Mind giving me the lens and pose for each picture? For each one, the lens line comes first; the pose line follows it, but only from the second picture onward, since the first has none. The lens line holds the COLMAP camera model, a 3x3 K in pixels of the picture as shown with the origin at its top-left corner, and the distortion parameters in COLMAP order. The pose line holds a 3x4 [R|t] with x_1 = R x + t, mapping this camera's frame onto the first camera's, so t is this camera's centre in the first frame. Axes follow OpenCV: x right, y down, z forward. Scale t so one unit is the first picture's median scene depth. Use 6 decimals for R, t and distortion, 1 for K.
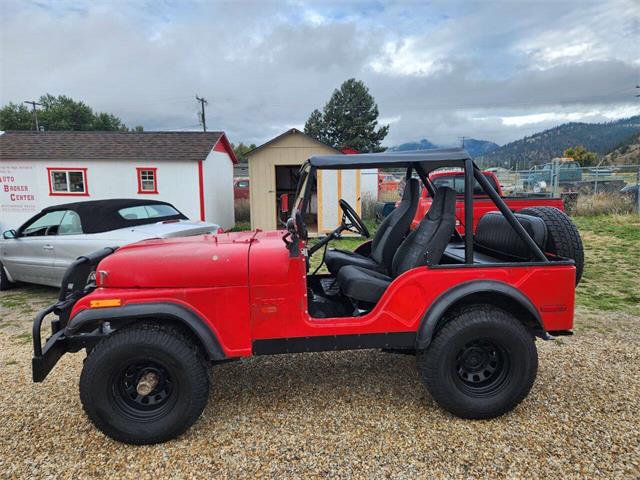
lens RADIAL K [[448.3, 0, 318.8], [0, 448.3, 243.4], [0, 0, 1]] dist [0.083564, -0.083288]
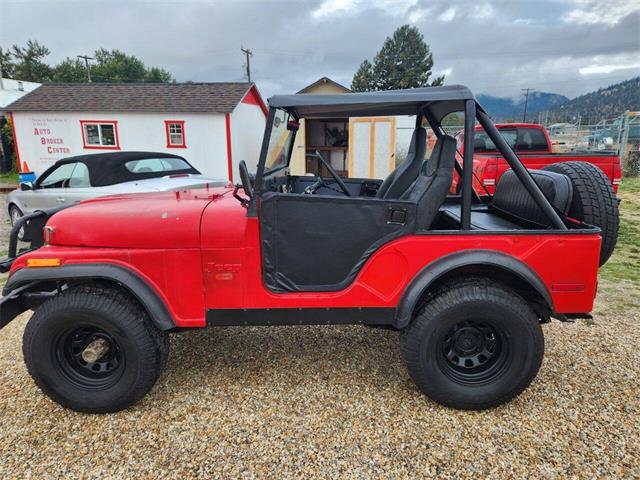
lens RADIAL K [[448.3, 0, 318.8], [0, 448.3, 243.4], [0, 0, 1]] dist [0.083564, -0.083288]
pose [[0.993683, 0.030171, -0.108091, 0.151066], [-0.020079, 0.995439, 0.093267, -0.002264], [0.110412, -0.090508, 0.989756, 0.141870]]
